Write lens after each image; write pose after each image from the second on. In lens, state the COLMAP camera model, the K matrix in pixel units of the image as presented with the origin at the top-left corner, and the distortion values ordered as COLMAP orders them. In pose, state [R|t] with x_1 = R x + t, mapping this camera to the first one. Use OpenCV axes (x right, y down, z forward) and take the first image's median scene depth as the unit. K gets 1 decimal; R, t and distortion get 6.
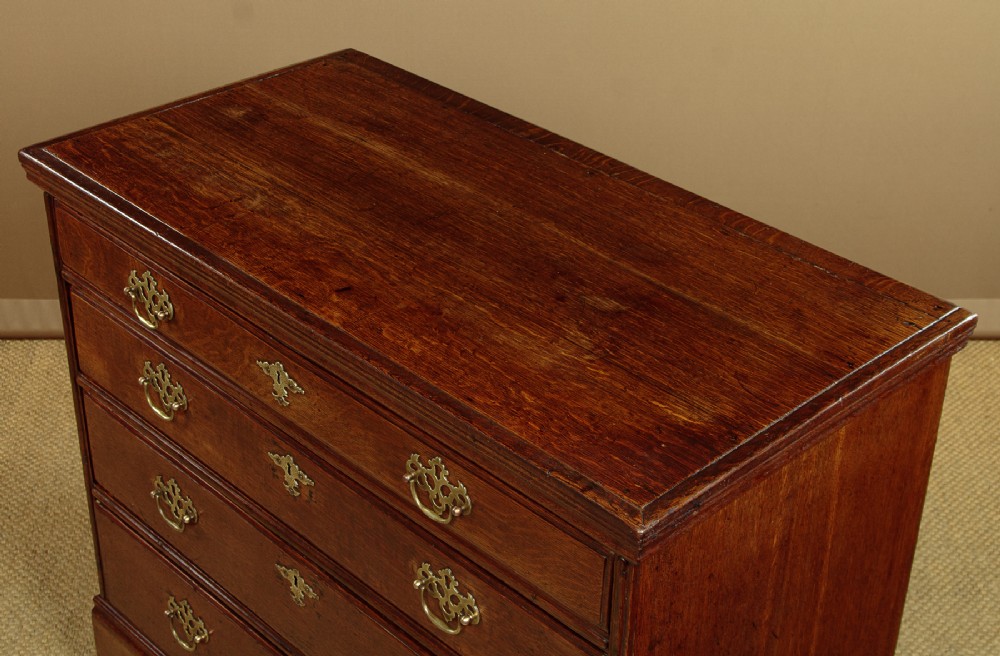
lens RADIAL K [[1501.4, 0, 502.0], [0, 1501.4, 328.2], [0, 0, 1]] dist [-0.008765, 0.000000]
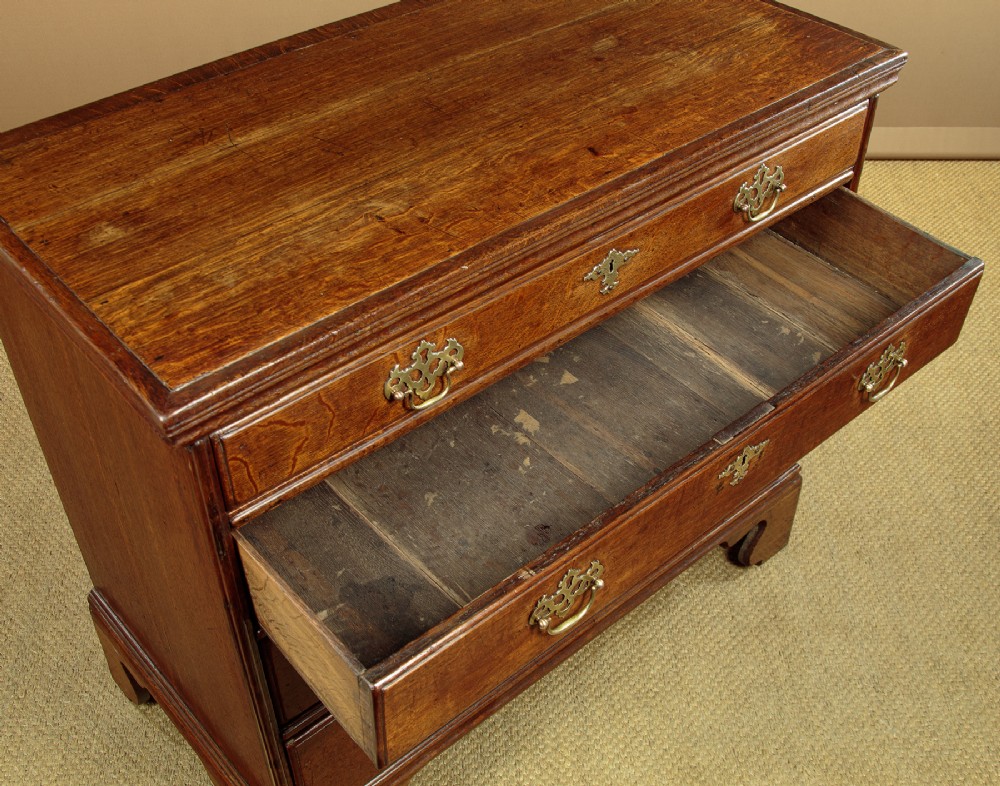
lens RADIAL K [[1140.0, 0, 501.1], [0, 1140.0, 394.3], [0, 0, 1]] dist [-0.106109, 0.000000]
pose [[0.050960, -0.670911, 0.739785, -0.788029], [0.515586, 0.652075, 0.555851, -0.377117], [-0.855321, 0.353097, 0.379142, 0.844068]]
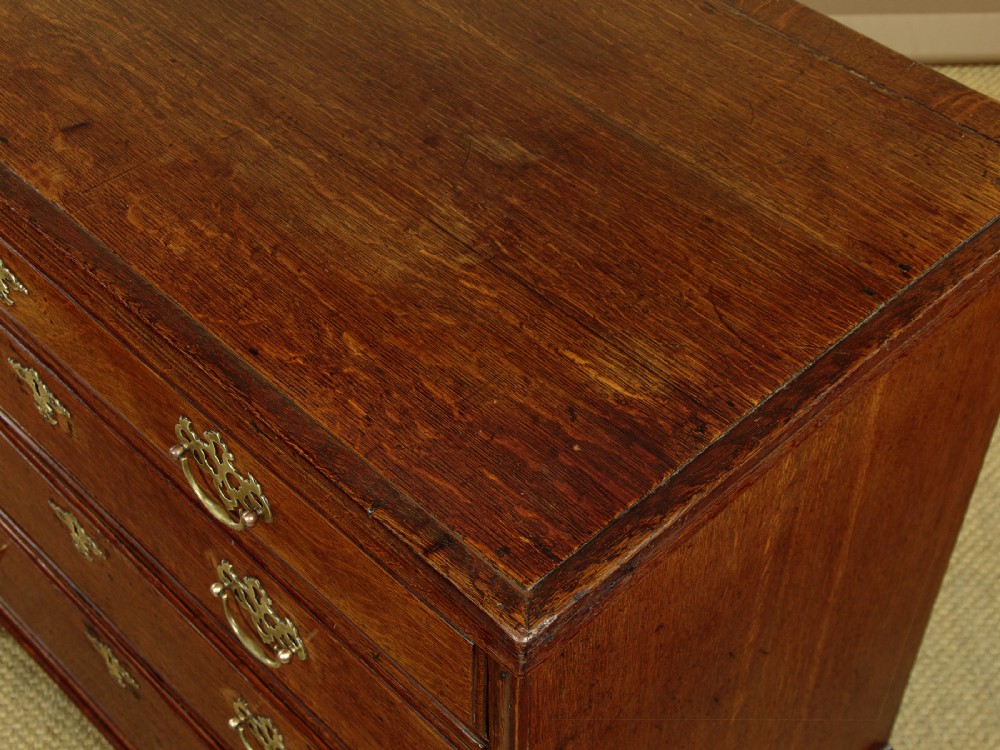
lens RADIAL K [[1514.3, 0, 499.4], [0, 1514.3, 377.5], [0, 0, 1]] dist [0.028245, 0.000000]
pose [[0.999944, -0.007873, -0.007026, 0.071715], [0.009386, 0.967872, 0.251268, -0.082674], [0.004822, -0.251320, 0.967892, 0.386650]]
